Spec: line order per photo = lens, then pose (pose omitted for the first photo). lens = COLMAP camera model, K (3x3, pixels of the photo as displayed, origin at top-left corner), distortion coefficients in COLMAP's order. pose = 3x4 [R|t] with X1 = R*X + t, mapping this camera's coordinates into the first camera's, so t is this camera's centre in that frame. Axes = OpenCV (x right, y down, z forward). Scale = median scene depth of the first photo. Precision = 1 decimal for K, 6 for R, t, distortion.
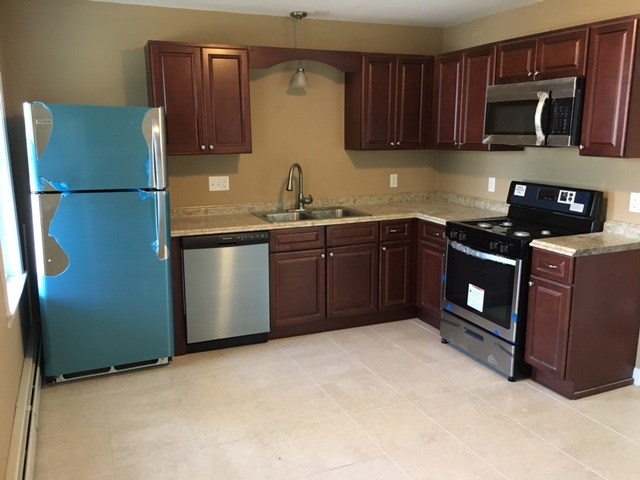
lens RADIAL K [[548.5, 0, 318.0], [0, 548.5, 239.4], [0, 0, 1]] dist [0.054334, -0.055070]
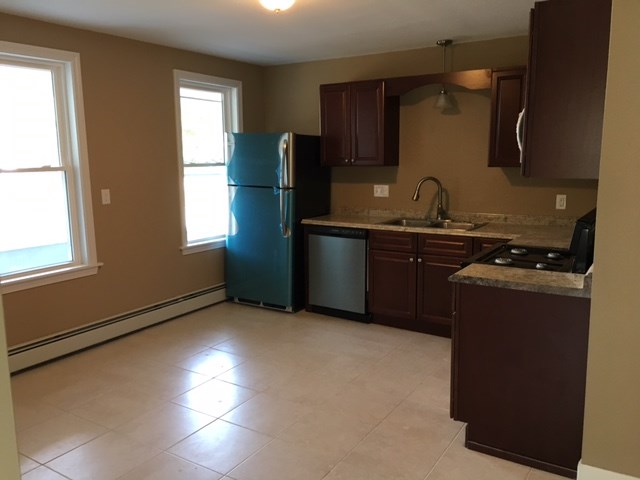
lens RADIAL K [[548.5, 0, 318.1], [0, 548.5, 239.4], [0, 0, 1]] dist [0.054334, -0.055070]
pose [[0.551807, 0.129738, -0.823819, 0.782119], [-0.158493, 0.986137, 0.049139, -0.033921], [0.818773, 0.103454, 0.564719, 0.211288]]
